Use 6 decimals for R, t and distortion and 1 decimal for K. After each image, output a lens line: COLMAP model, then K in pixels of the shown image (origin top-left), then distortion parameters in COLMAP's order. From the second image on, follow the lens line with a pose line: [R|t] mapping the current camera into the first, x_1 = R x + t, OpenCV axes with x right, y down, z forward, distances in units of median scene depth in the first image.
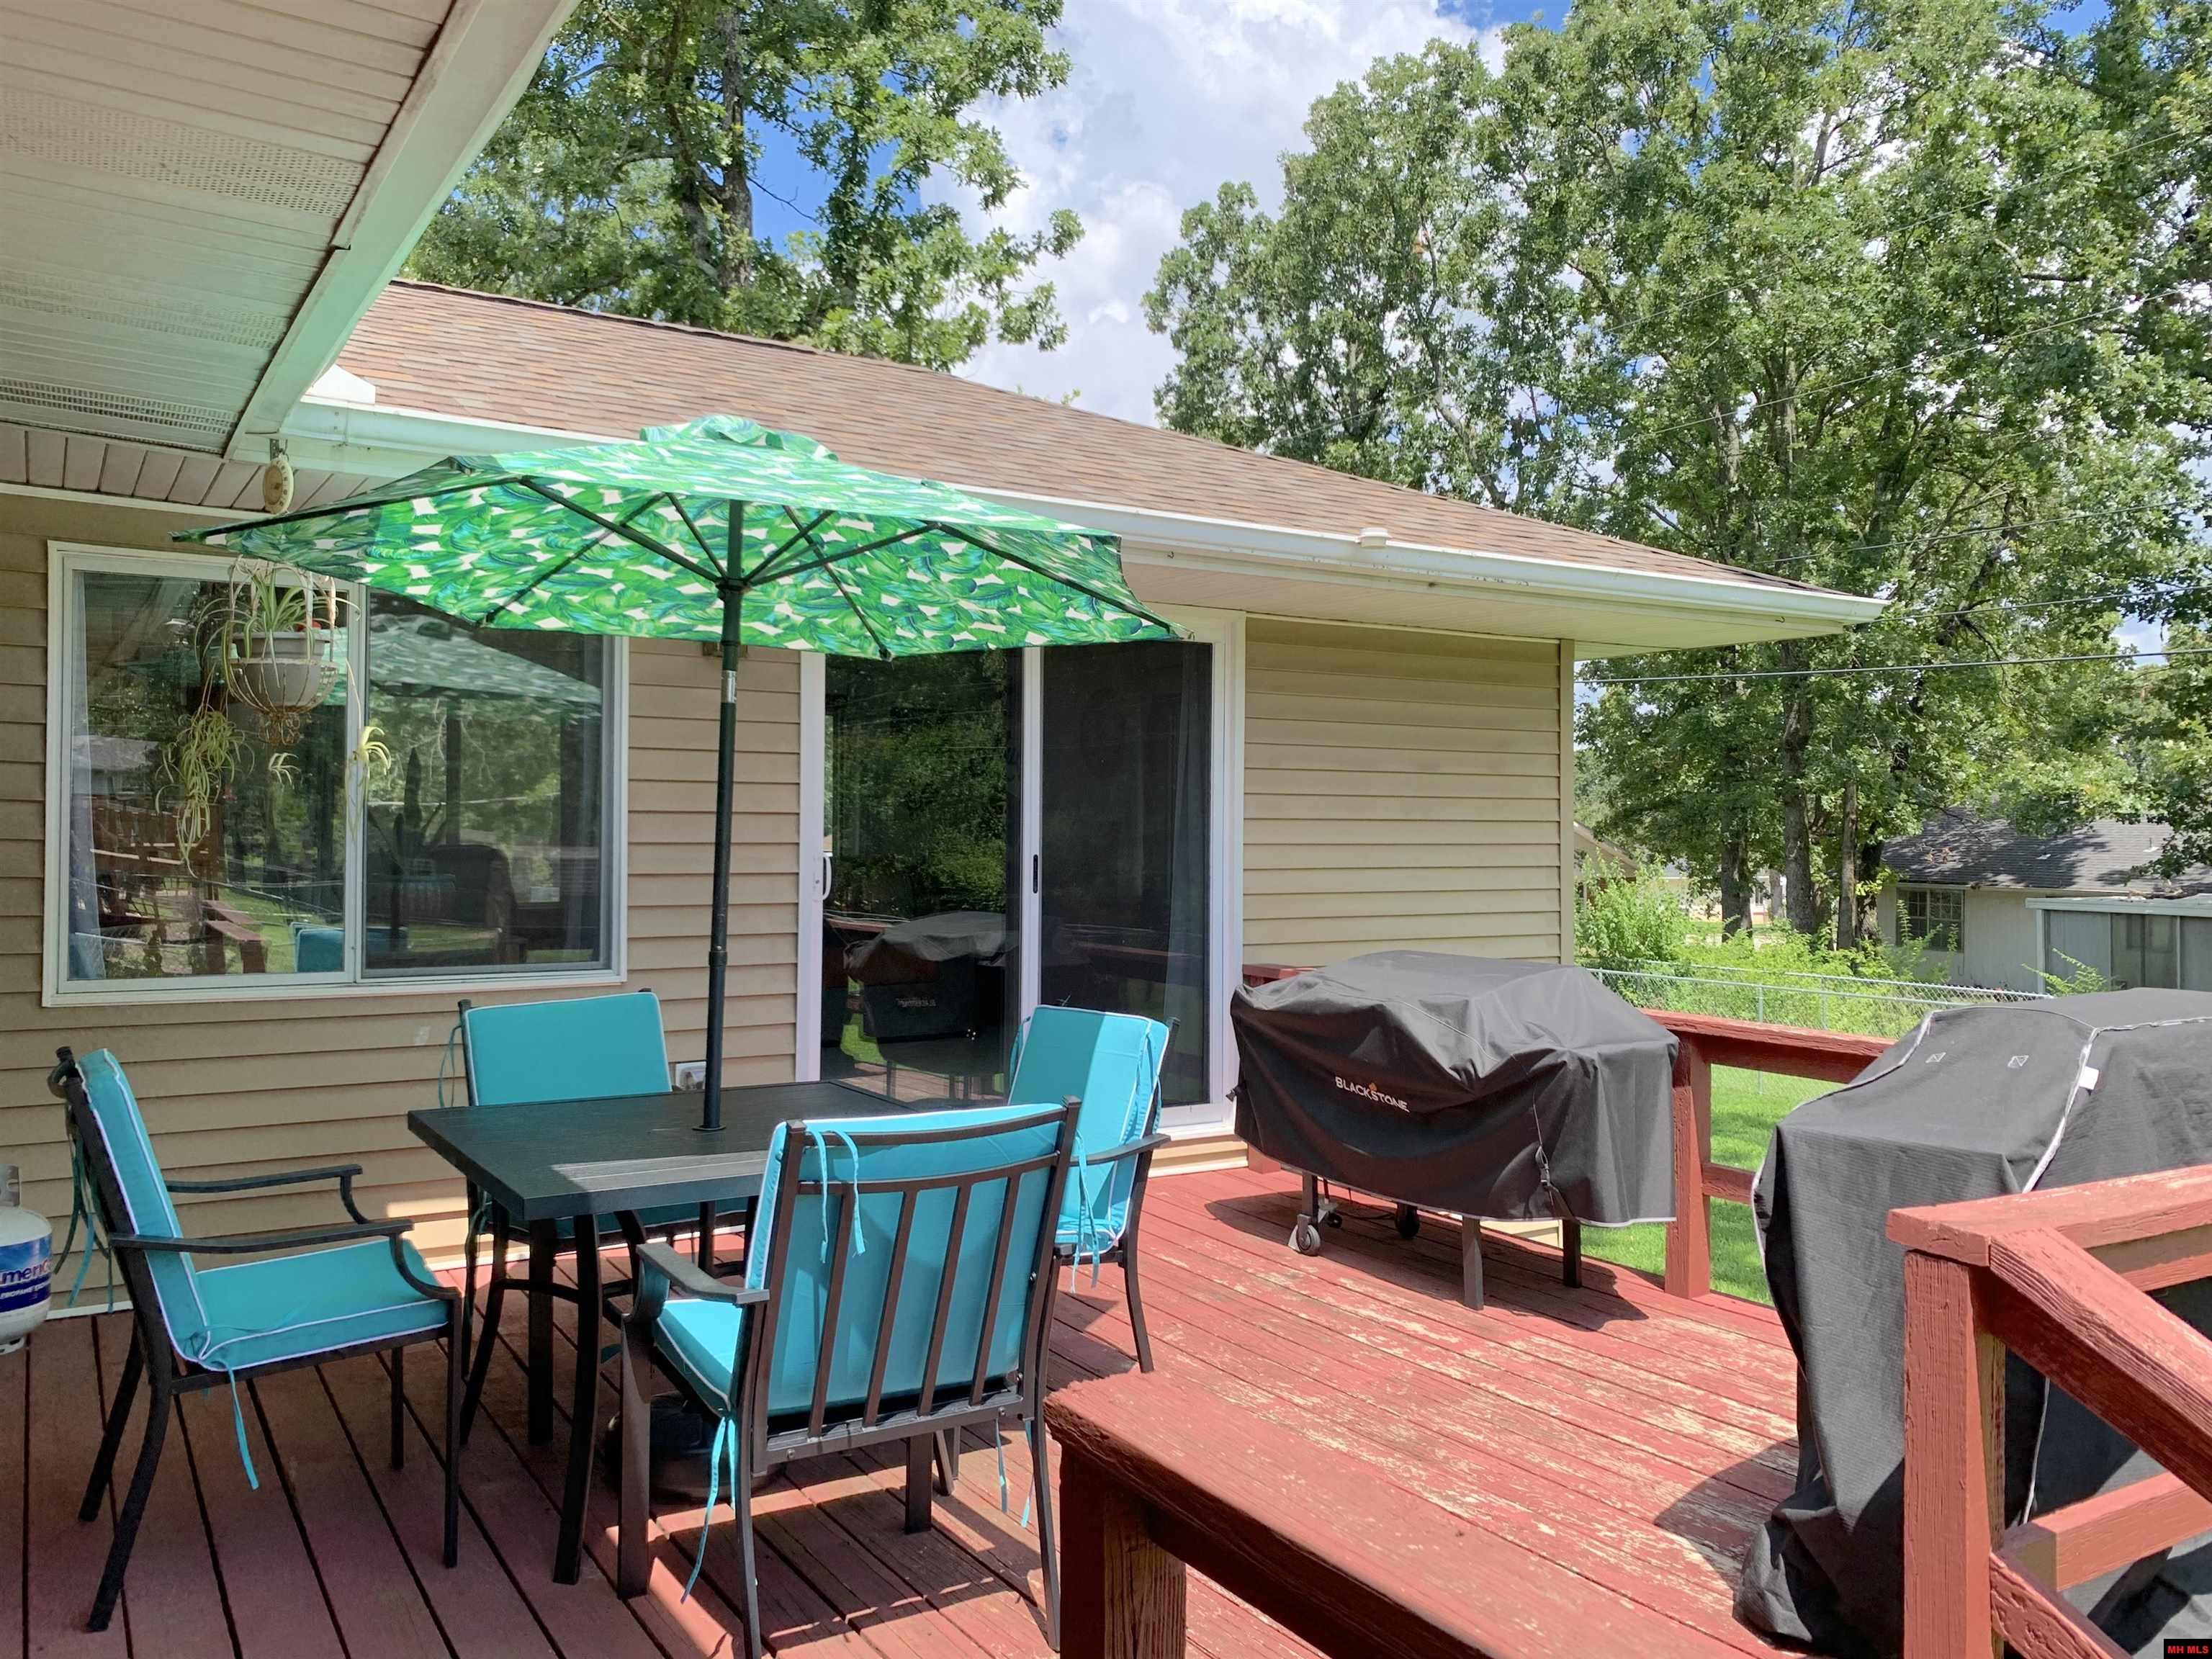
lens RADIAL K [[1688.9, 0, 1111.9], [0, 1688.9, 829.0], [0, 0, 1]] dist [0.008678, -0.015049]
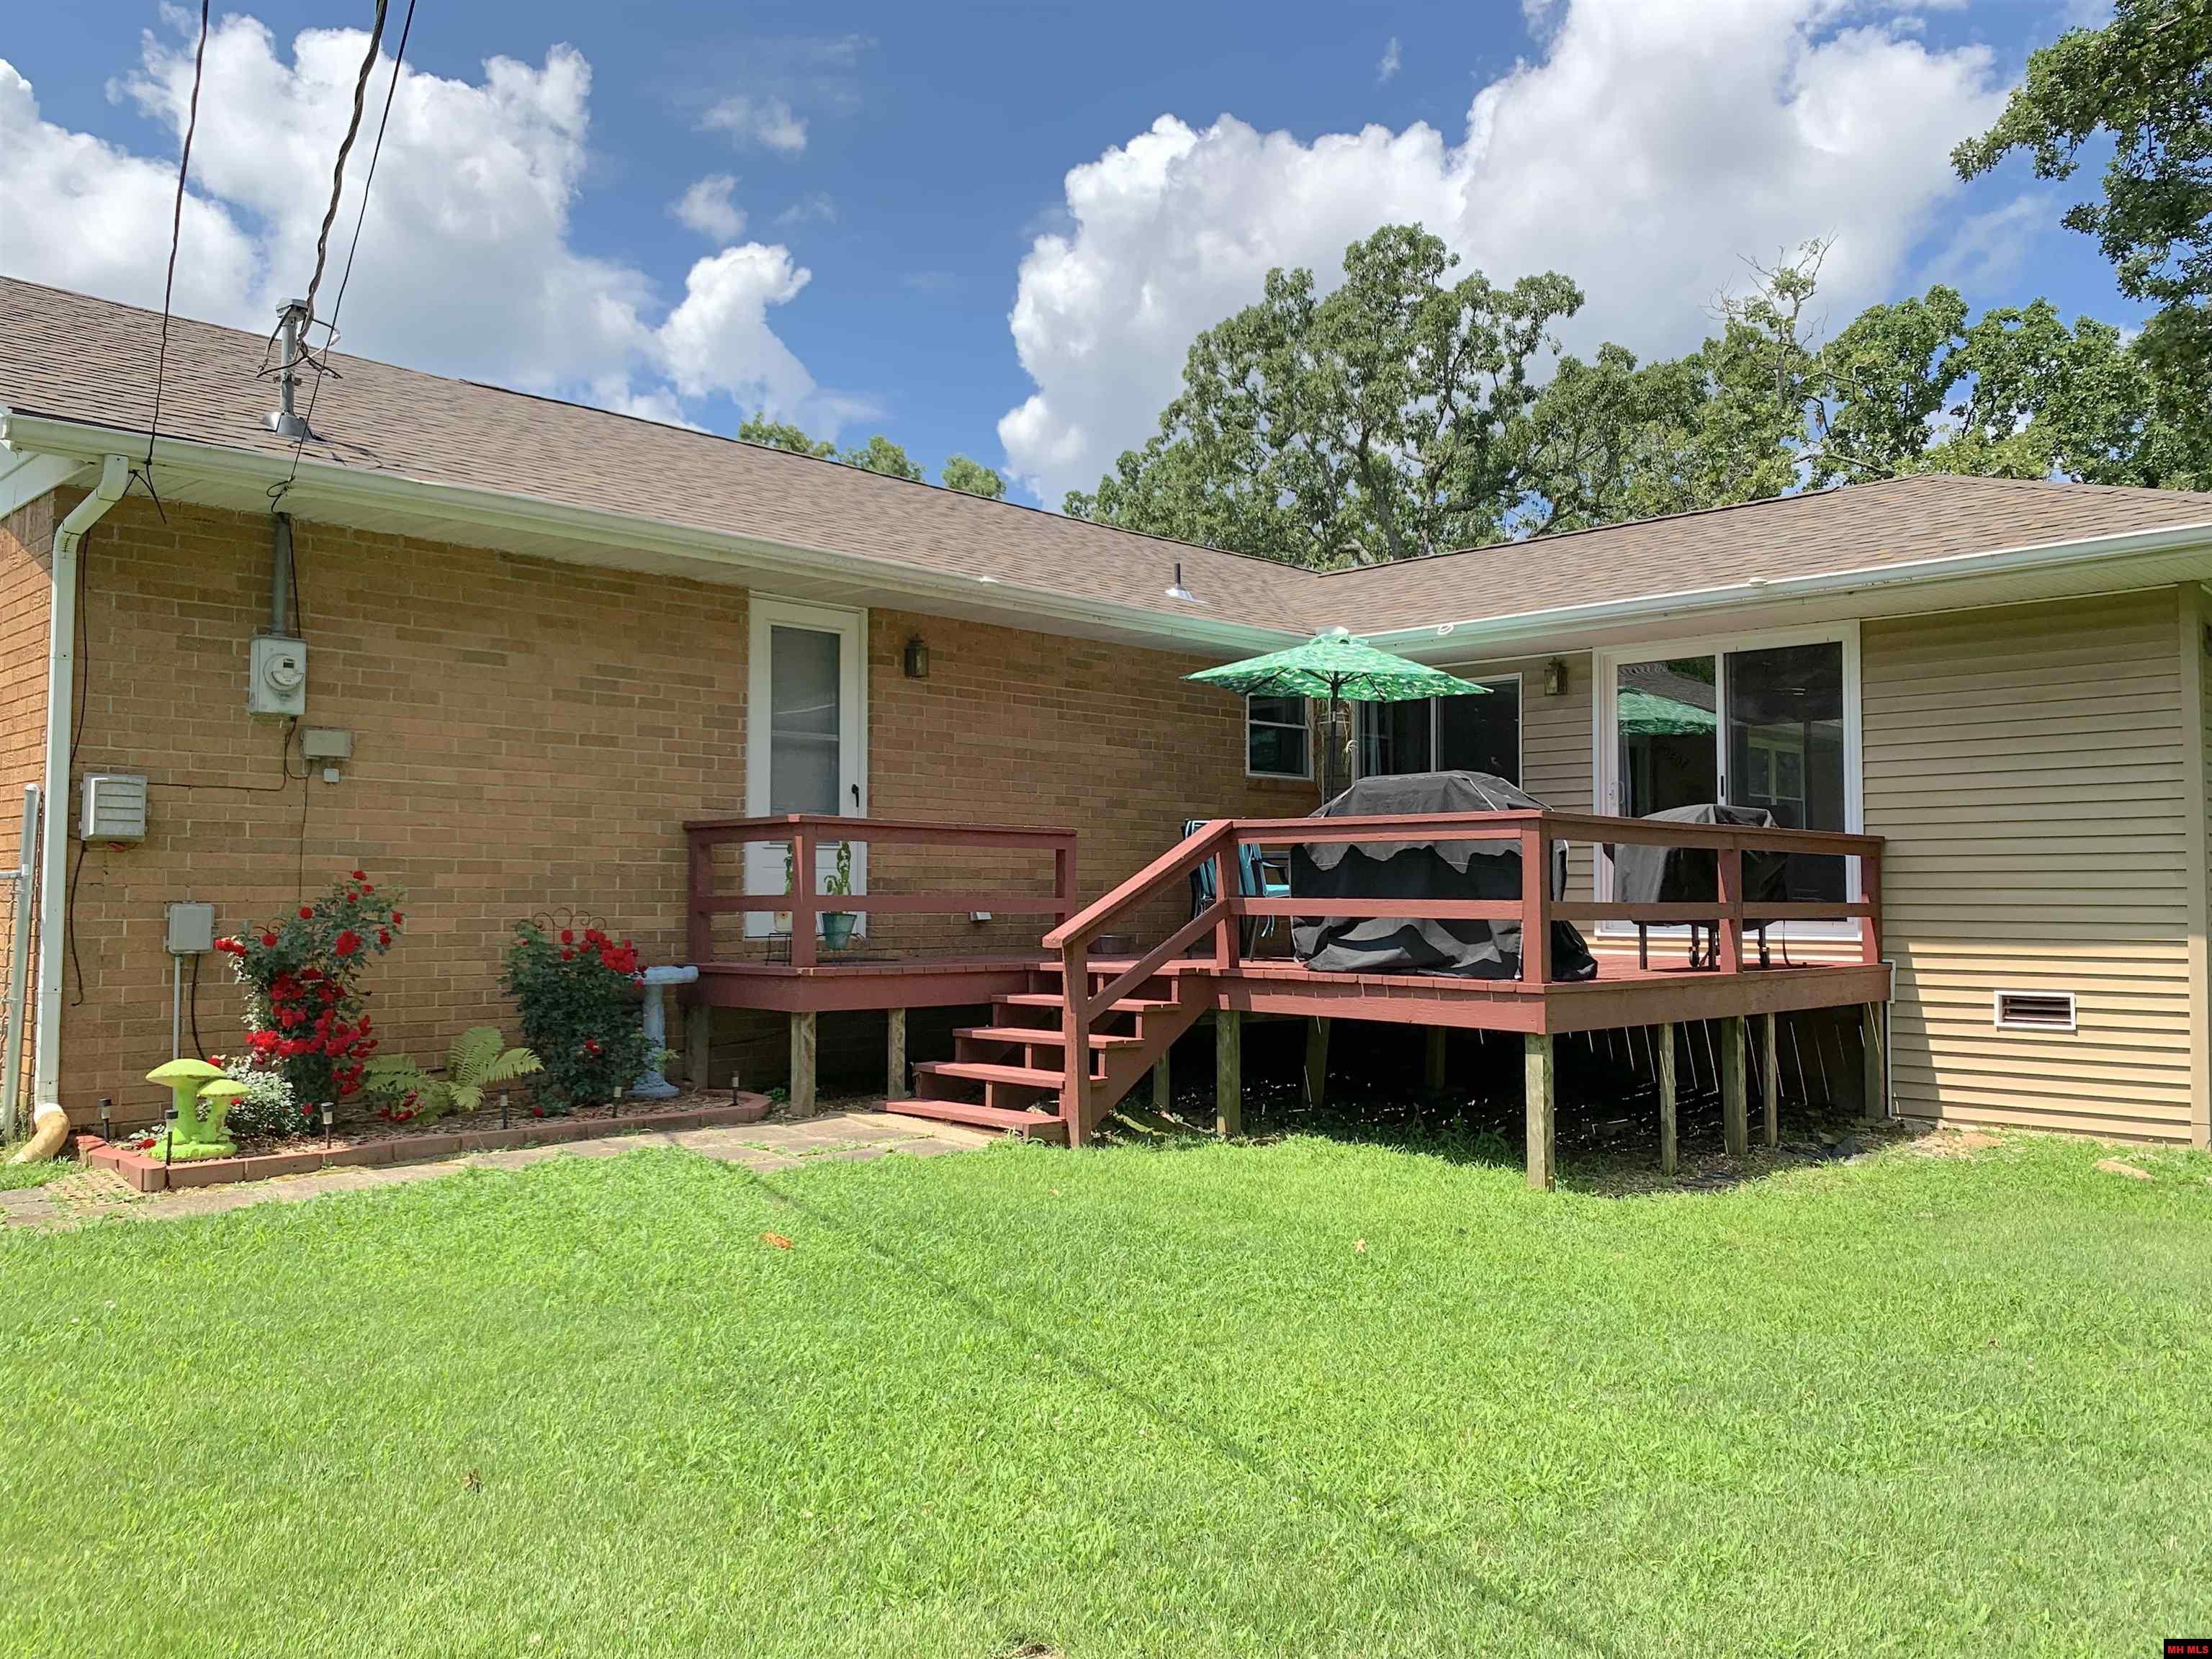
lens RADIAL K [[1688.9, 0, 1111.9], [0, 1688.9, 829.0], [0, 0, 1]] dist [0.008678, -0.015049]
pose [[0.233097, -0.050278, -0.971153, 1.962563], [-0.001119, 0.998648, -0.051969, 0.208731], [0.972453, 0.013200, 0.232725, -0.073406]]
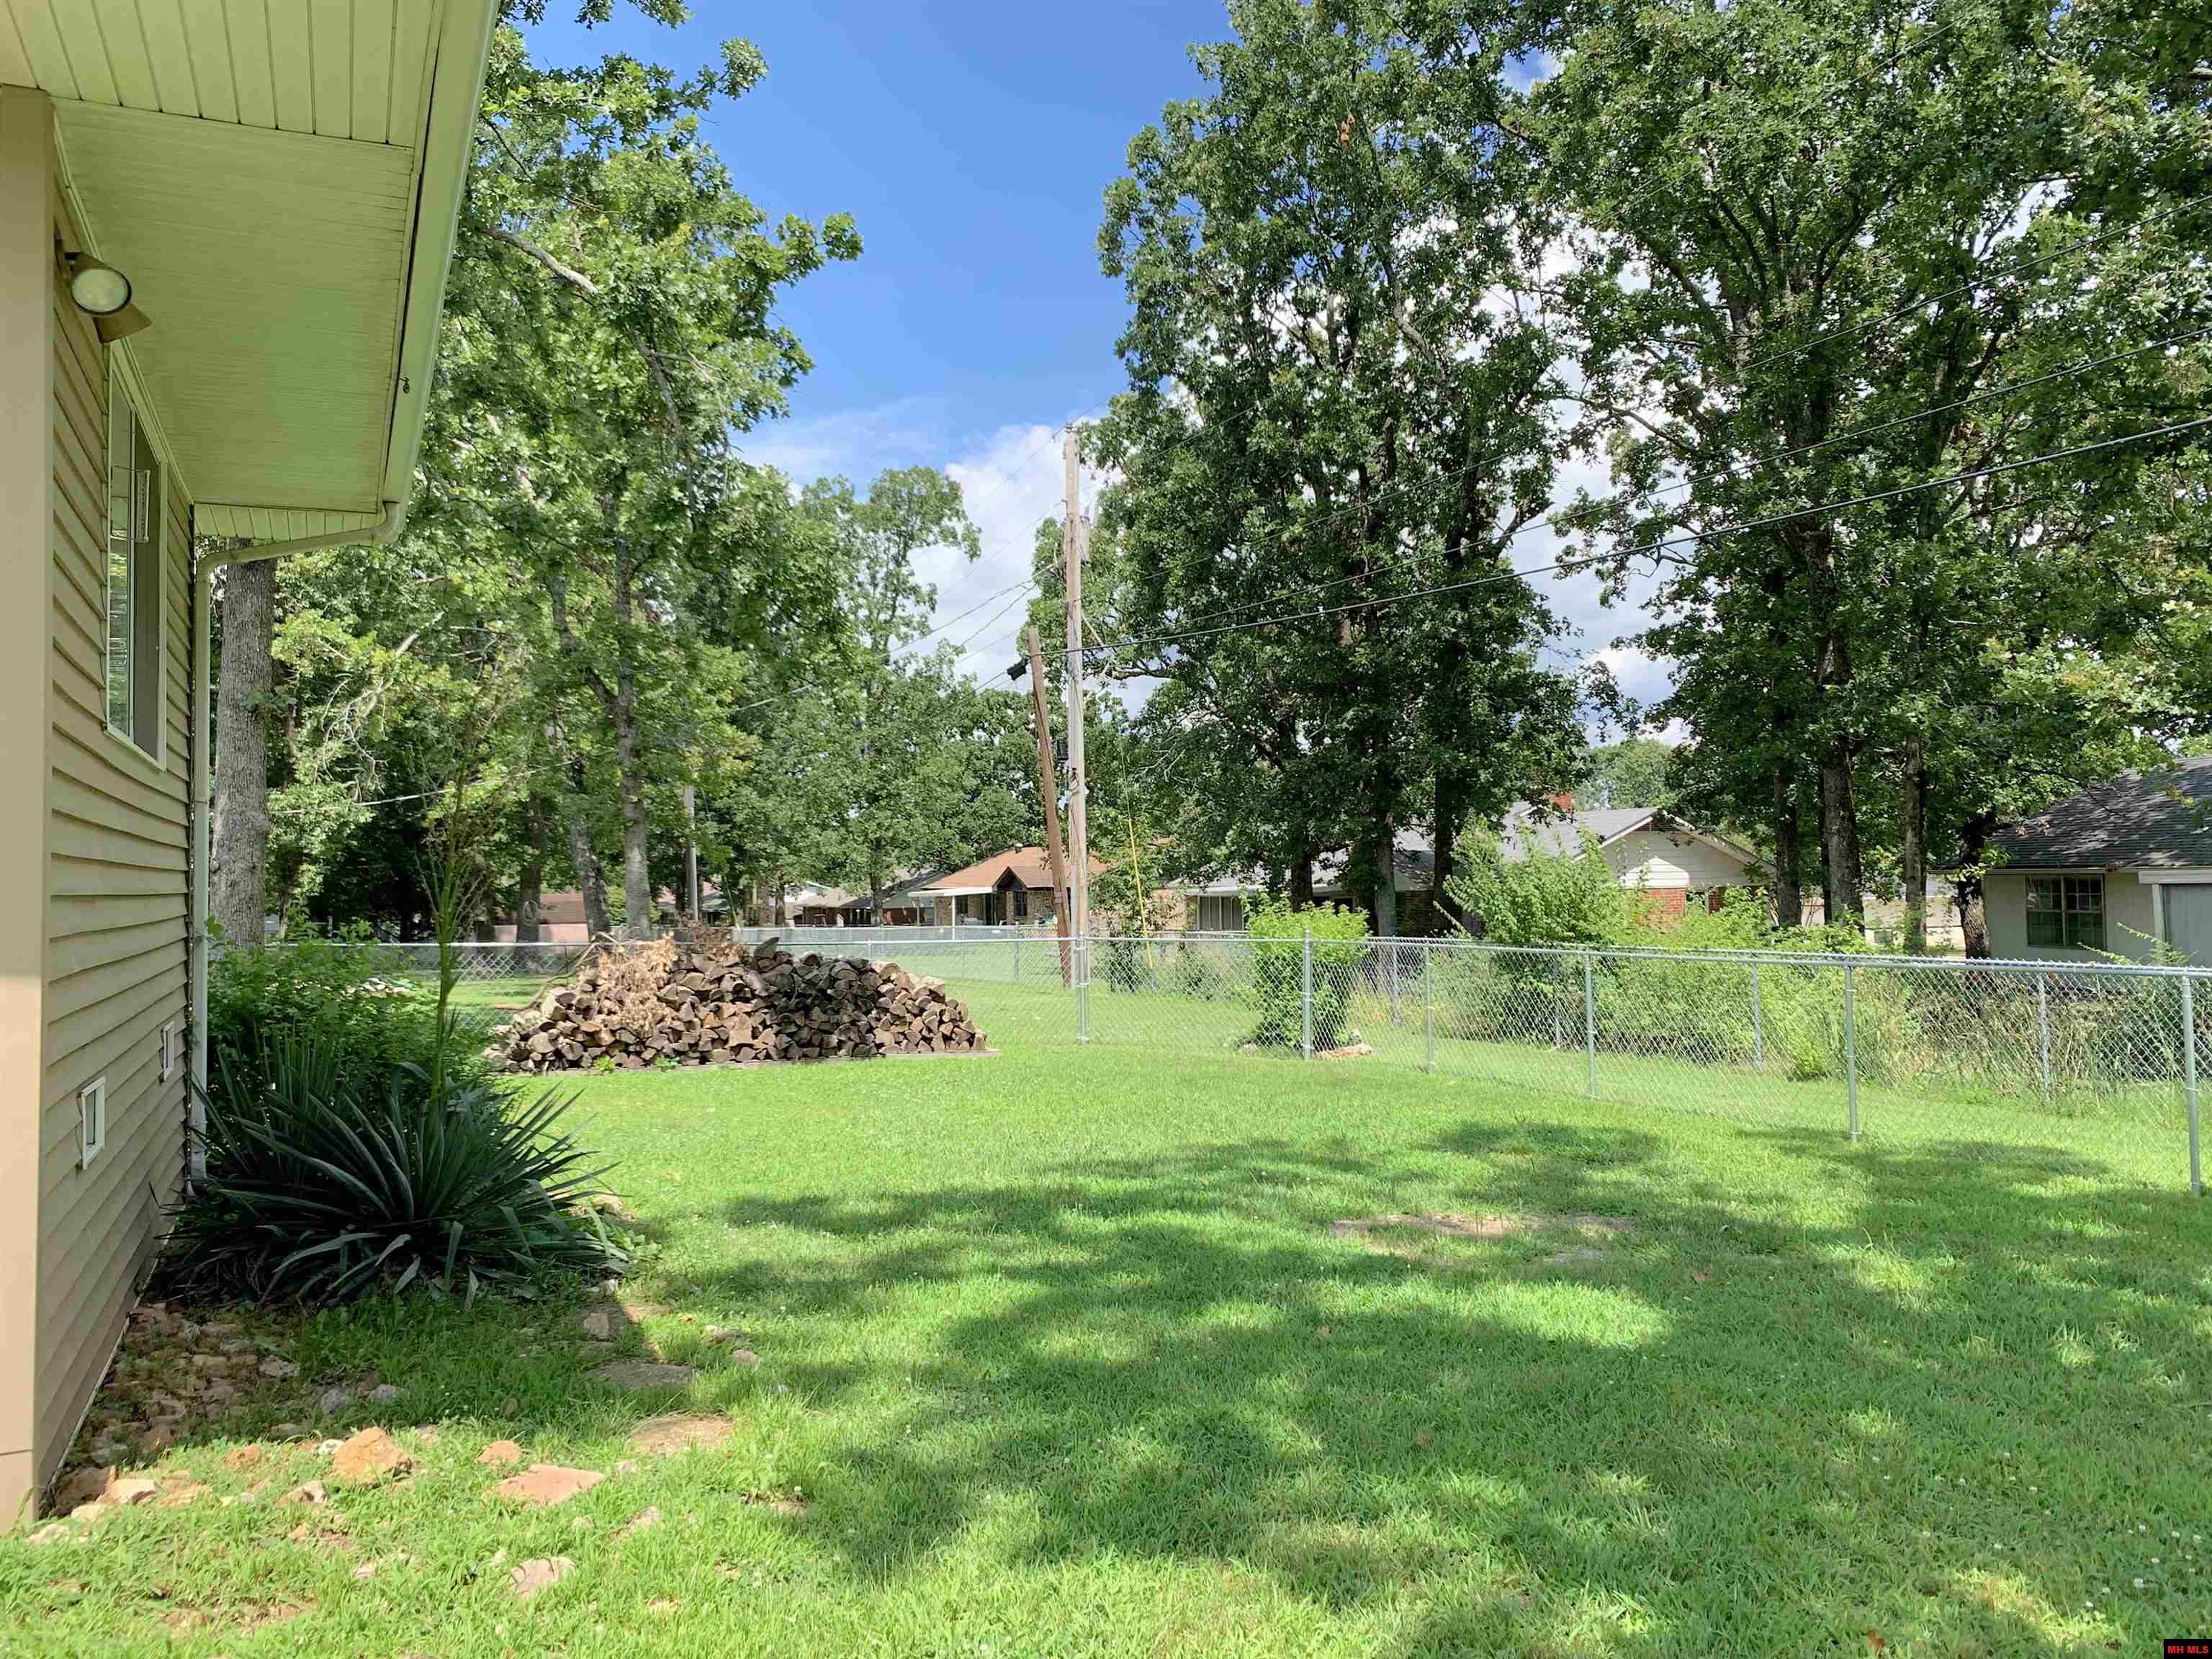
lens RADIAL K [[1698.6, 0, 1103.1], [0, 1698.6, 810.5], [0, 0, 1]] dist [0.004615, -0.004592]
pose [[0.989698, -0.030486, -0.139886, 0.975670], [0.024840, 0.998812, -0.041928, 0.200082], [0.140998, 0.038022, 0.989279, 0.792005]]
